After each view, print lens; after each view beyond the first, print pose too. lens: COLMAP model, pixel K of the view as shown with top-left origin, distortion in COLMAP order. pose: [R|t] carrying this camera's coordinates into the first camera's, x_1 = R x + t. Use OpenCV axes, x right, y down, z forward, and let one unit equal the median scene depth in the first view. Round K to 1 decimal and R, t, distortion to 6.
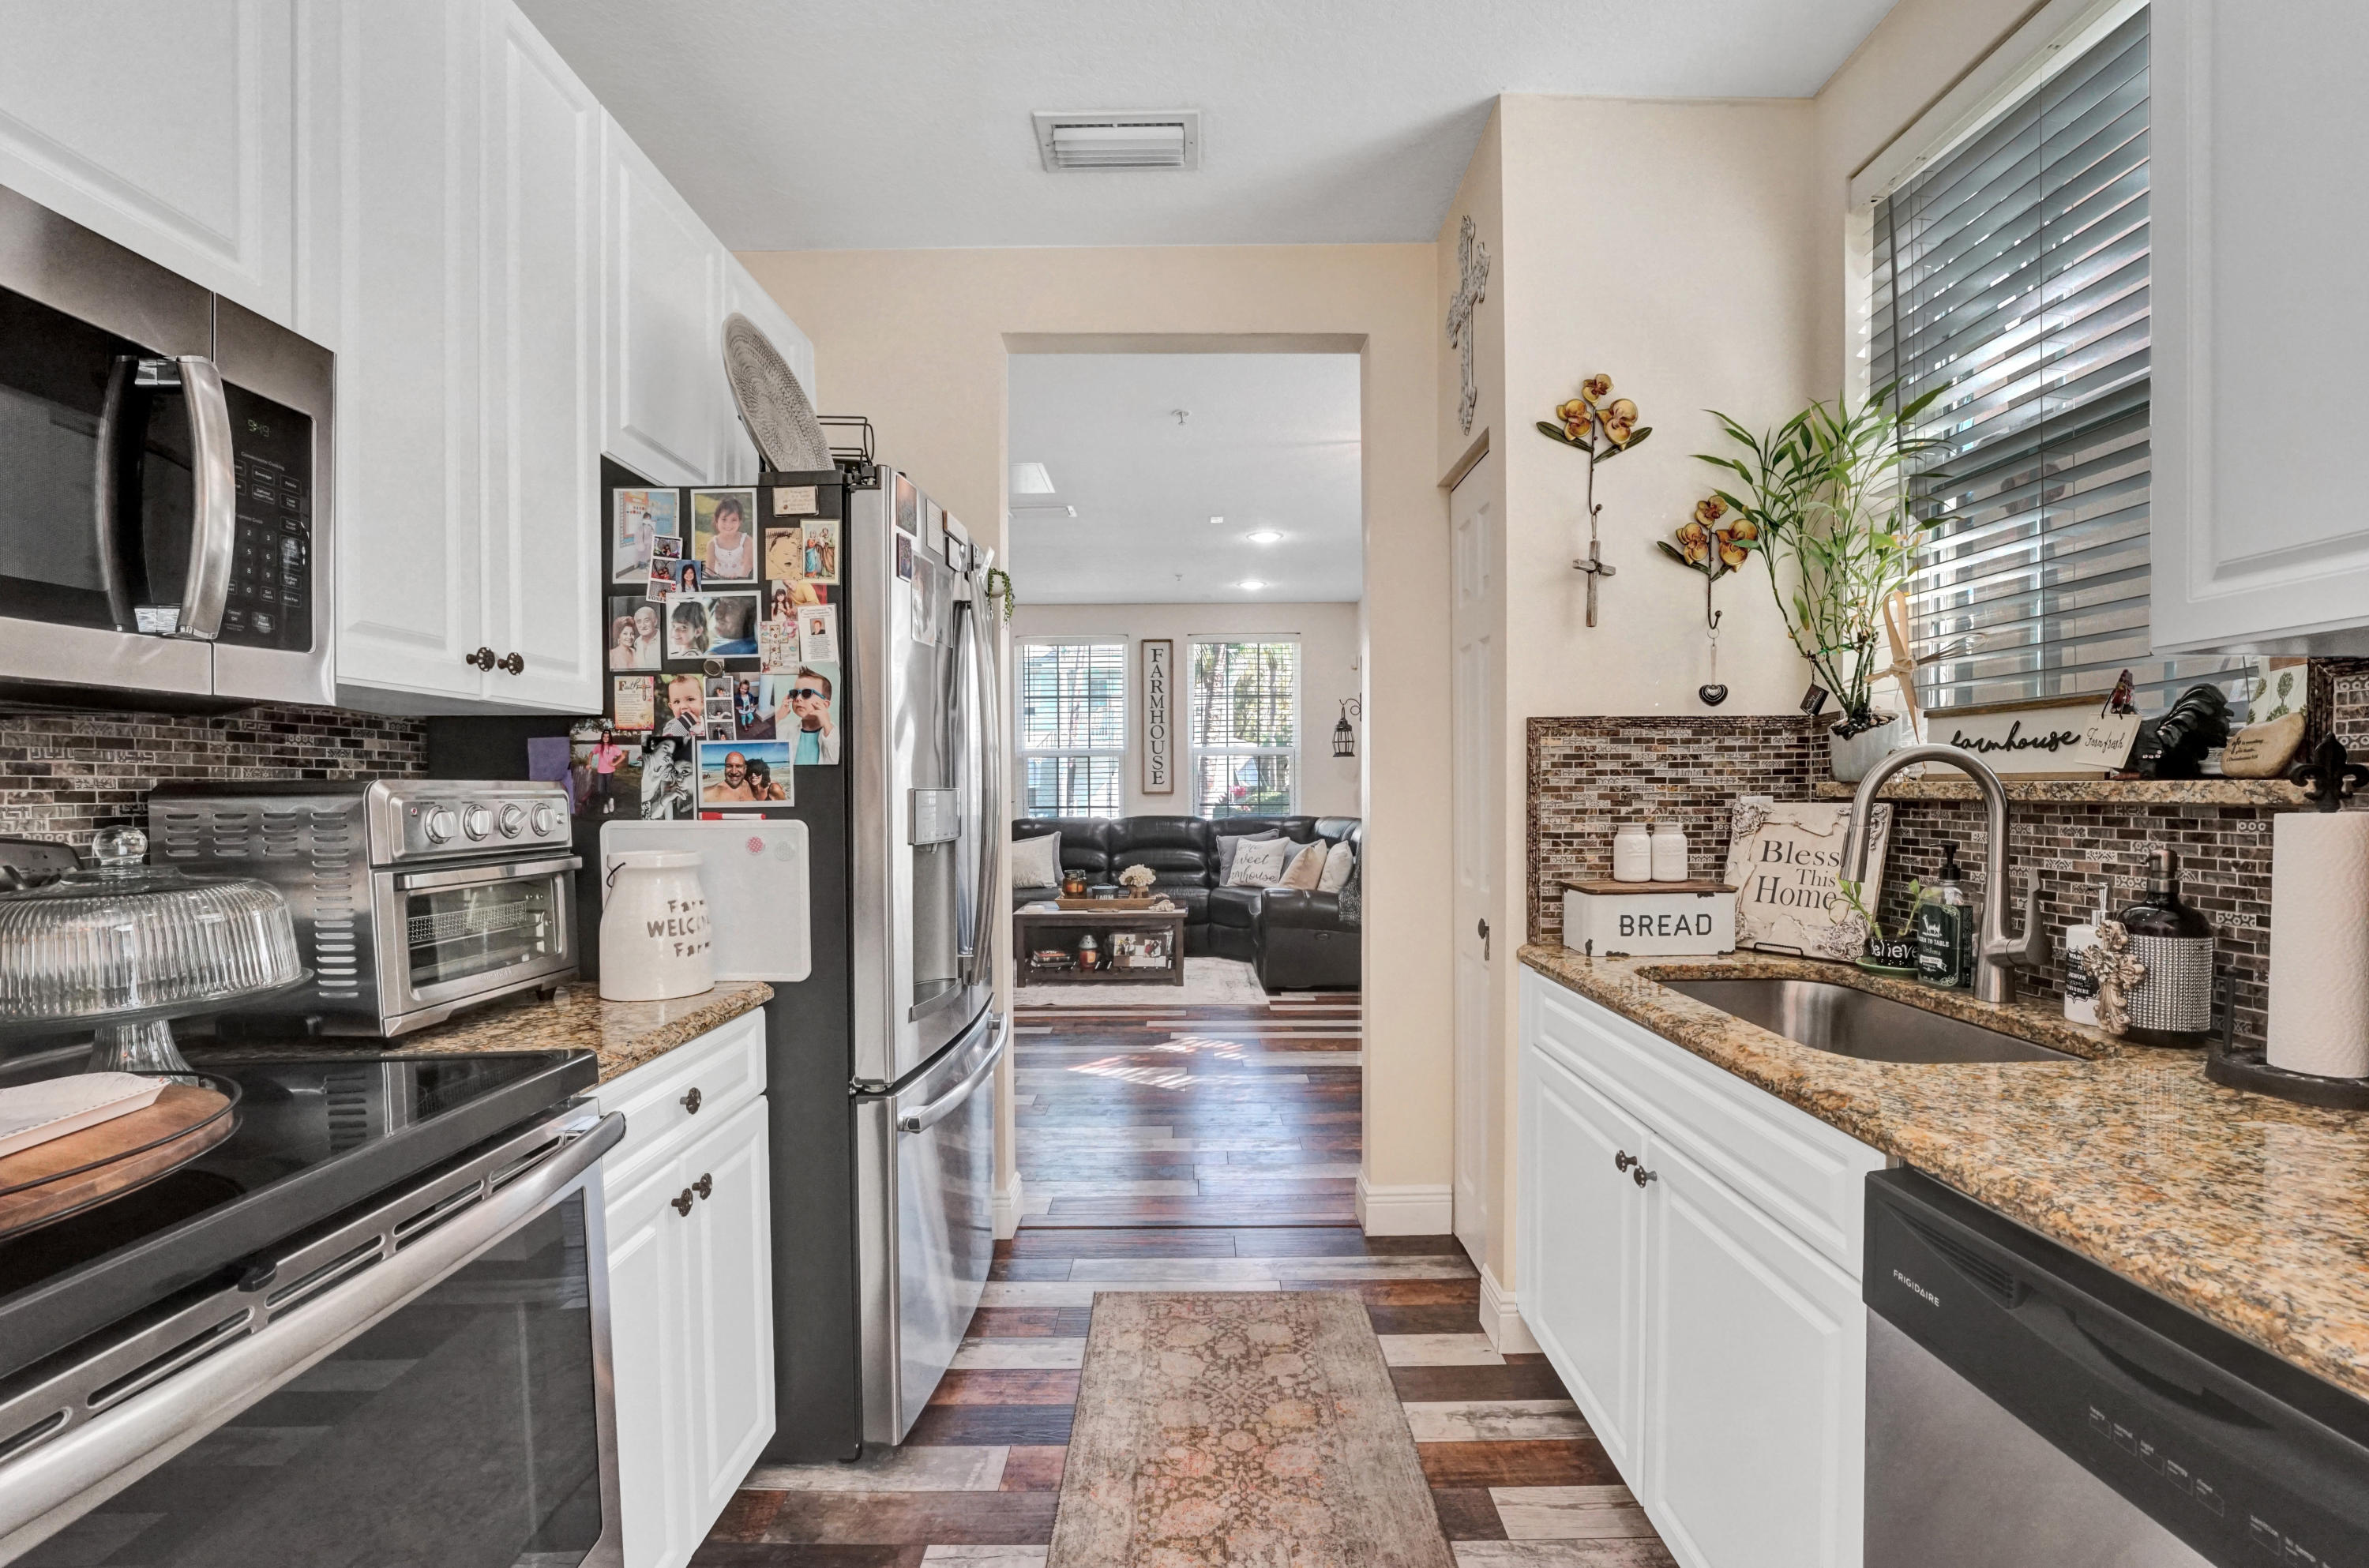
lens RADIAL K [[1023.5, 0, 1188.0], [0, 1023.5, 786.9], [0, 0, 1]] dist [-0.019357, 0.002183]
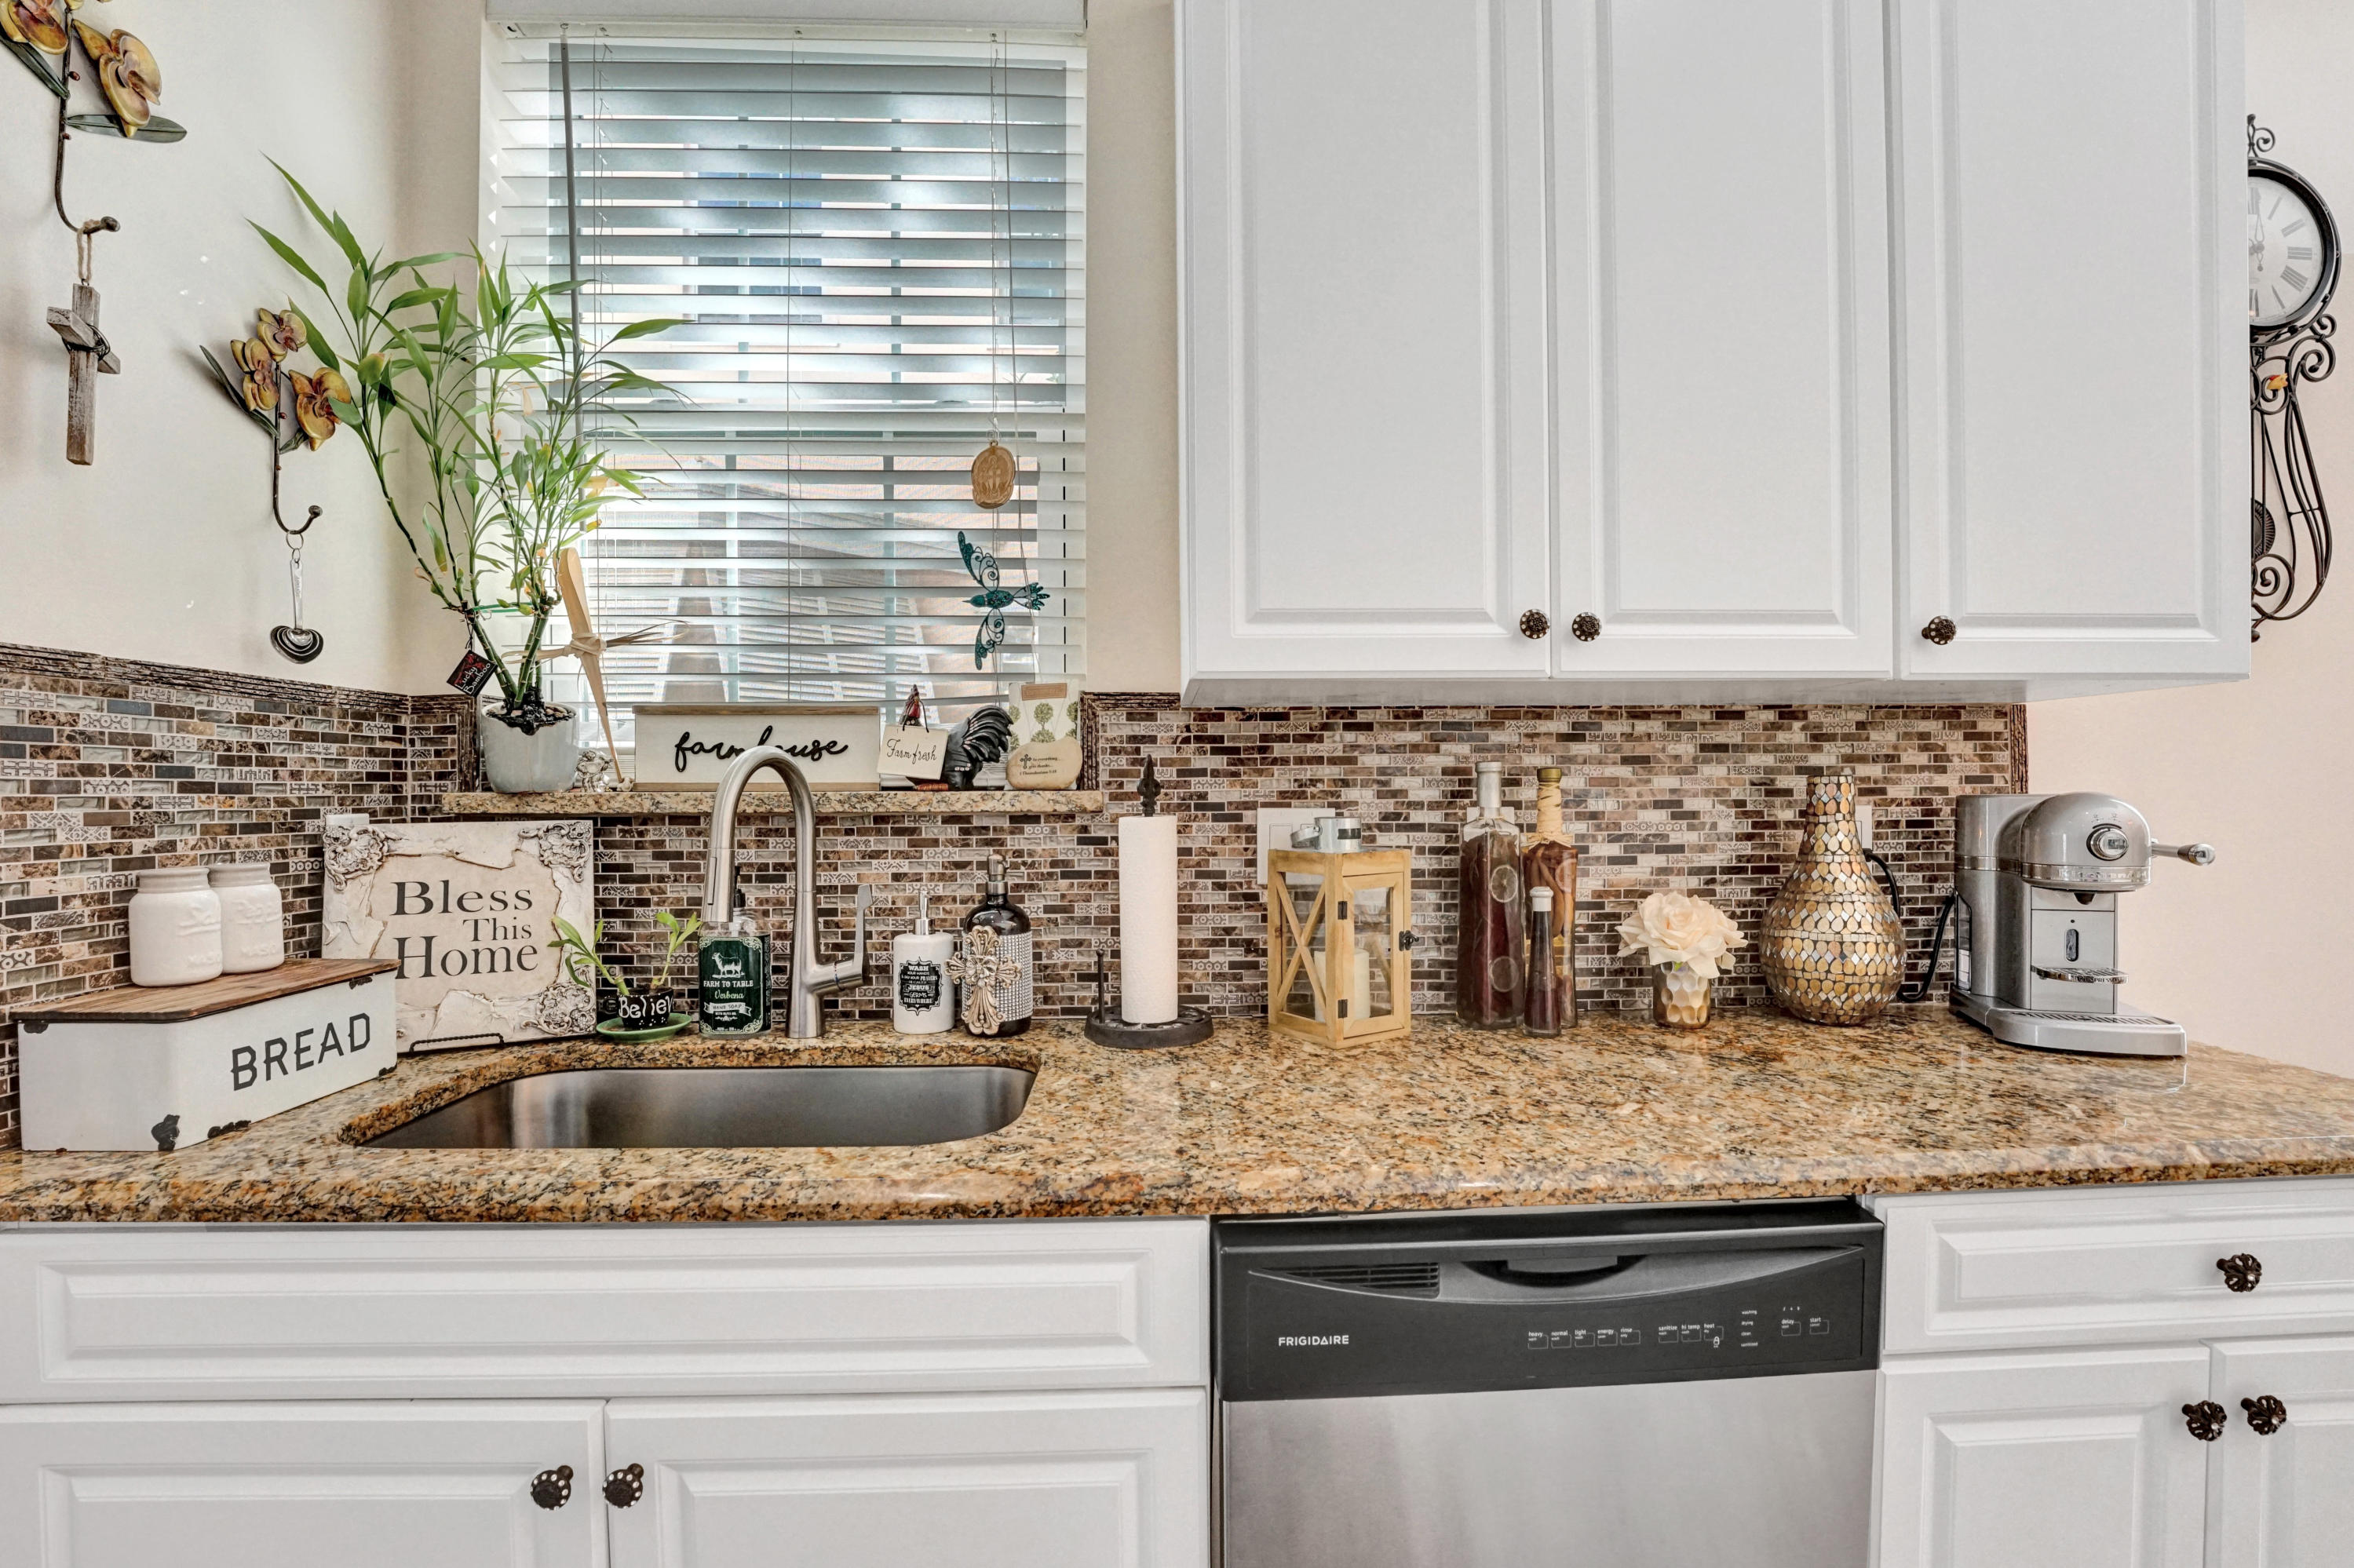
lens RADIAL K [[1017.0, 0, 1191.6], [0, 1017.0, 799.0], [0, 0, 1]] dist [-0.019357, 0.002183]
pose [[-0.030598, 0.000564, 0.999532, -0.089399], [0.004169, 0.999991, -0.000437, 0.002162], [-0.999523, 0.004154, -0.030600, 0.527573]]
